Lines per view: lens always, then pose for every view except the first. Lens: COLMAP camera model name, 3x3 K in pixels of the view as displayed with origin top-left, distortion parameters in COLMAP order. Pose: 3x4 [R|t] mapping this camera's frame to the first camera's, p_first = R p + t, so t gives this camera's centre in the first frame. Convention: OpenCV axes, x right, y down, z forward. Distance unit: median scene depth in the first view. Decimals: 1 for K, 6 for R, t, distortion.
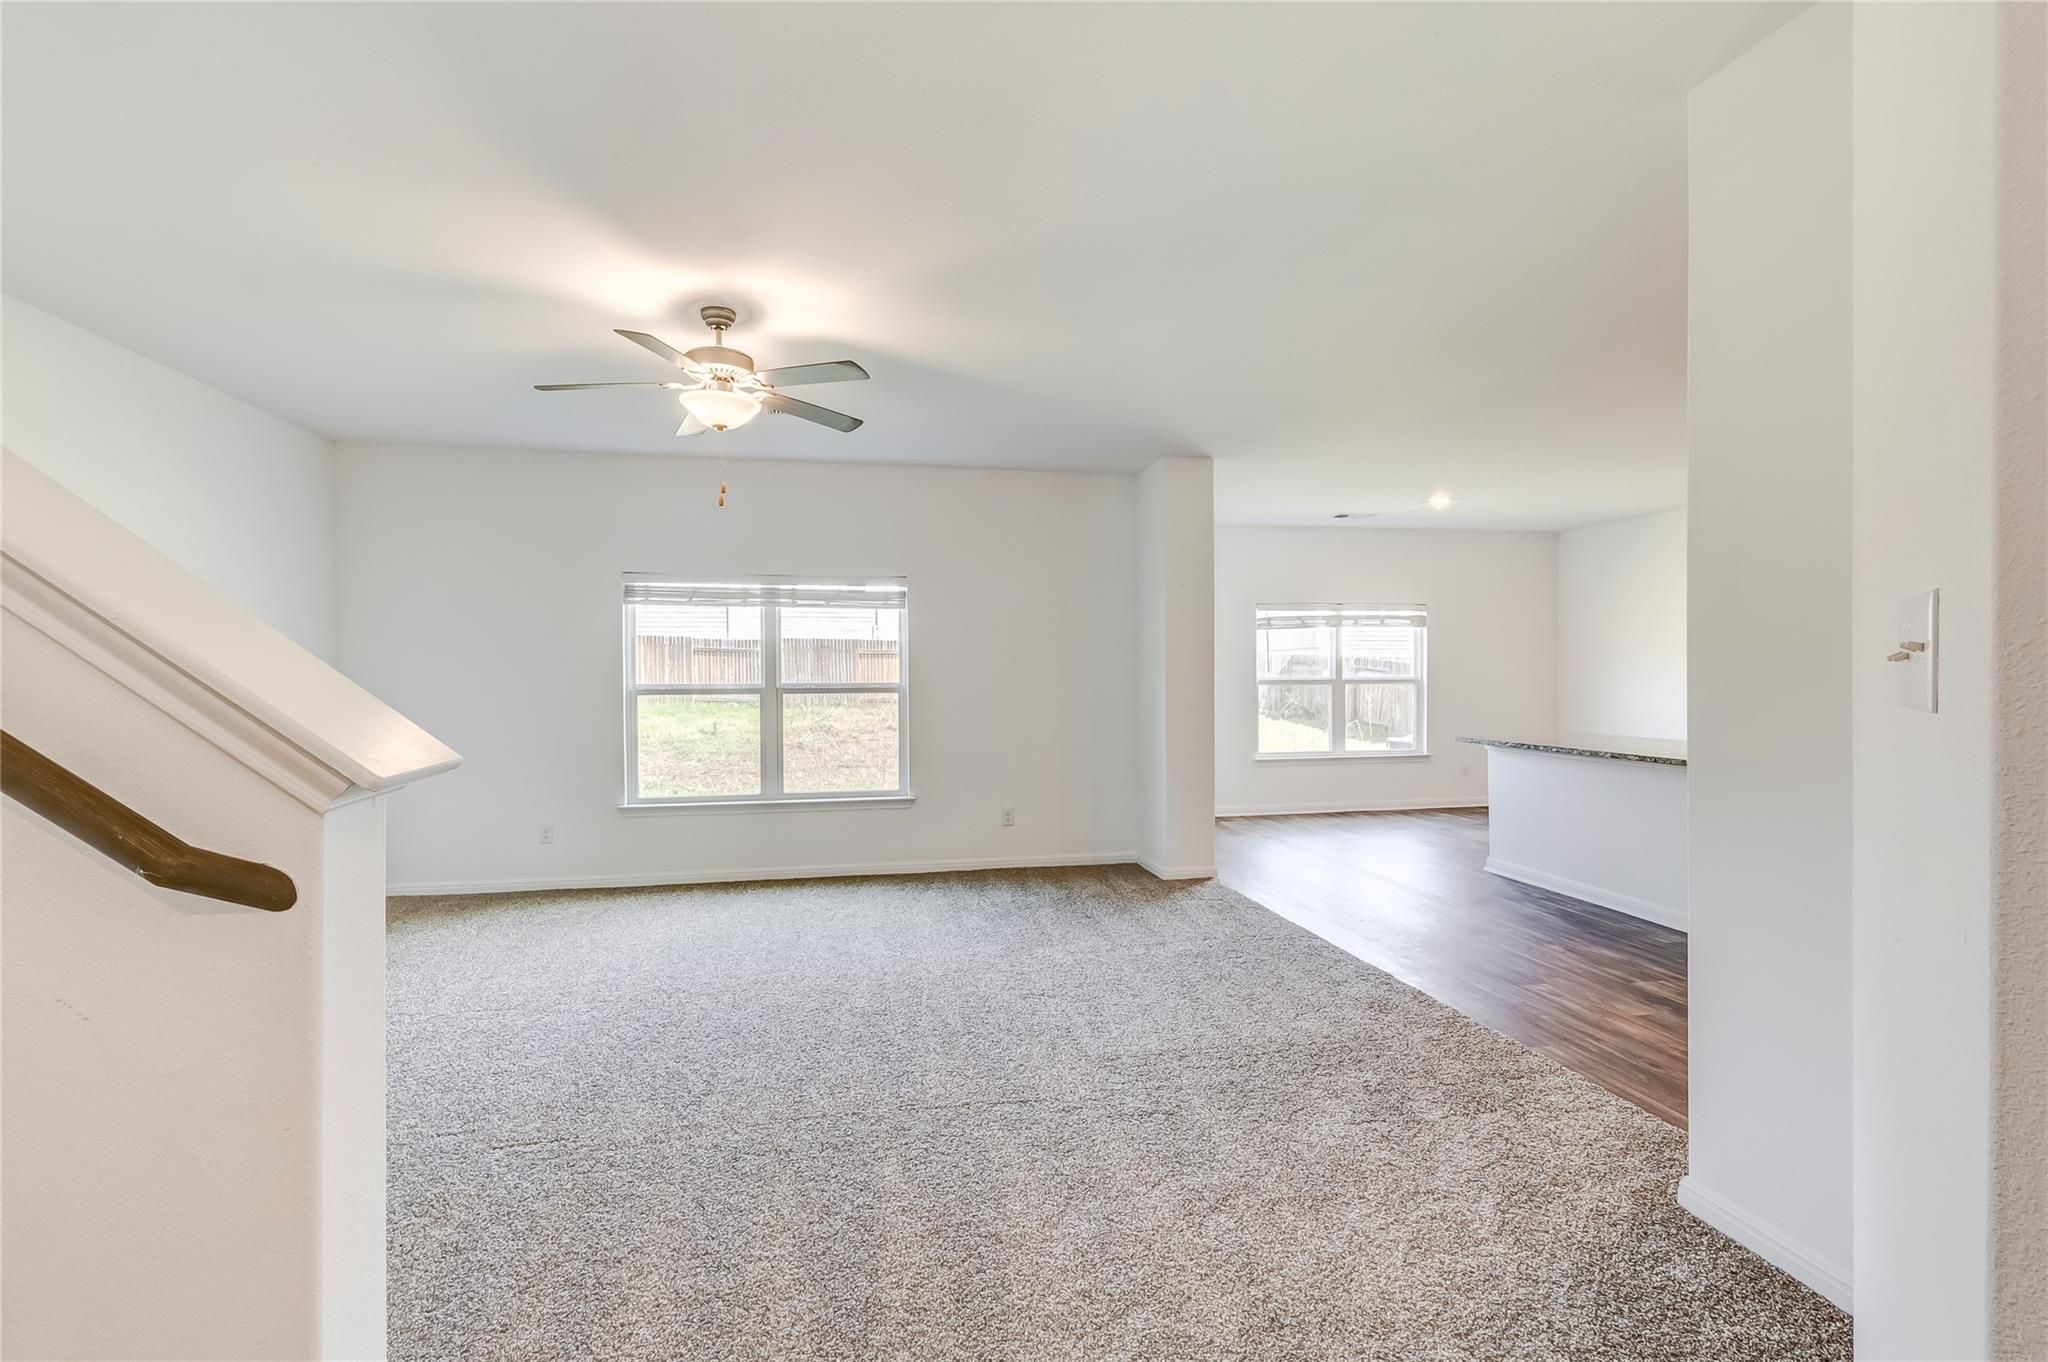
lens RADIAL K [[938.8, 0, 1008.8], [0, 938.8, 686.3], [0, 0, 1]] dist [0.004479, -0.000883]
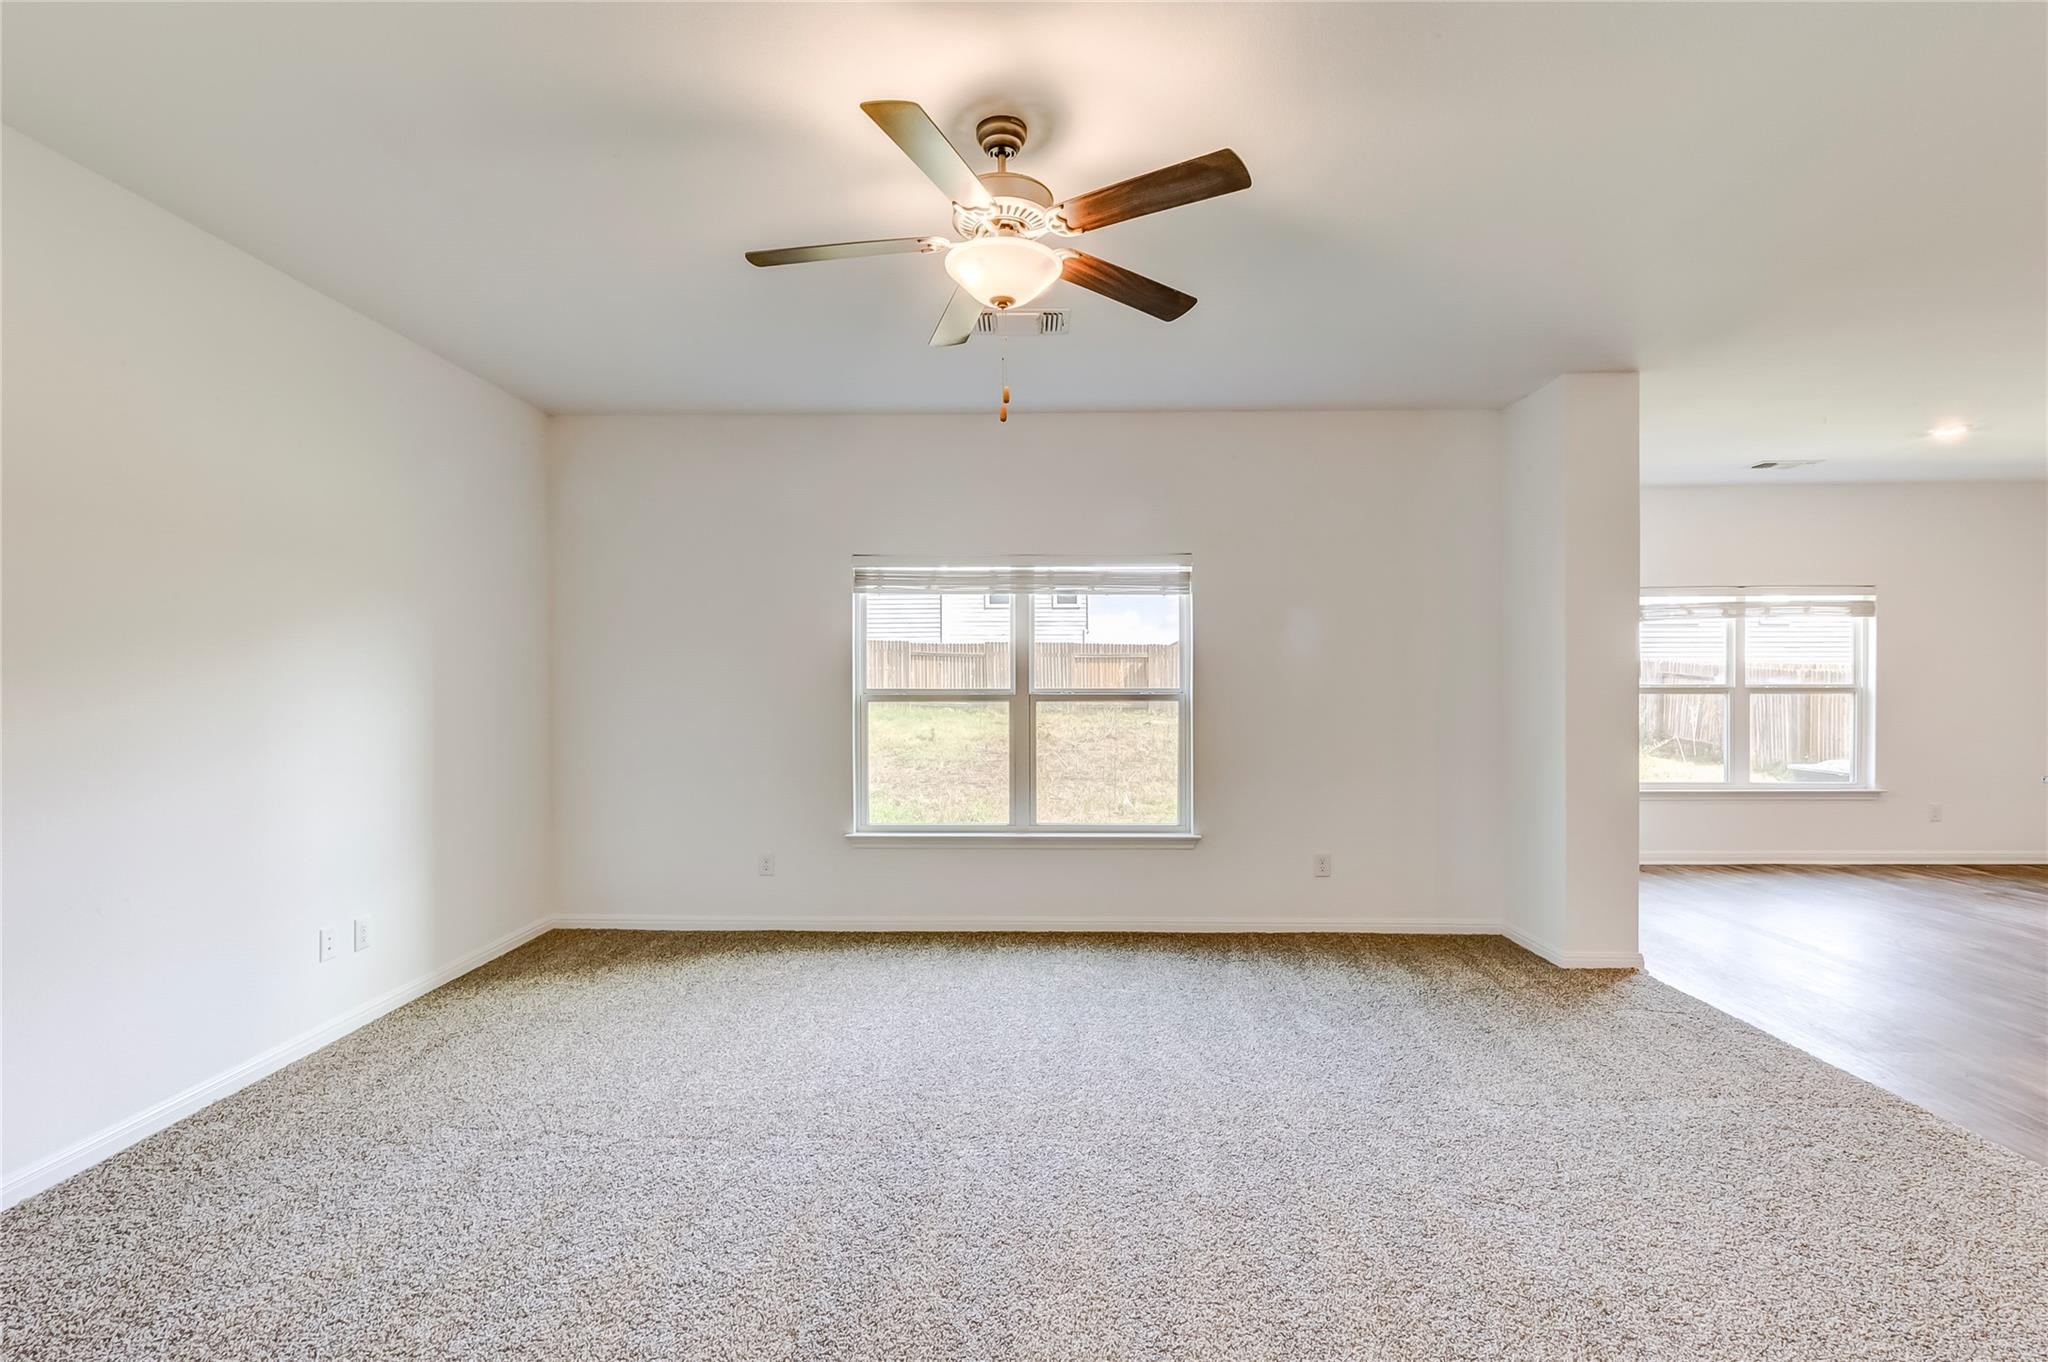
lens RADIAL K [[938.8, 0, 989.1], [0, 938.8, 687.3], [0, 0, 1]] dist [0.004479, -0.000883]
pose [[0.972680, 0.005129, -0.232092, -0.096745], [-0.006255, 0.999972, -0.004118, -0.000821], [0.232065, 0.005457, 0.972685, 0.212376]]
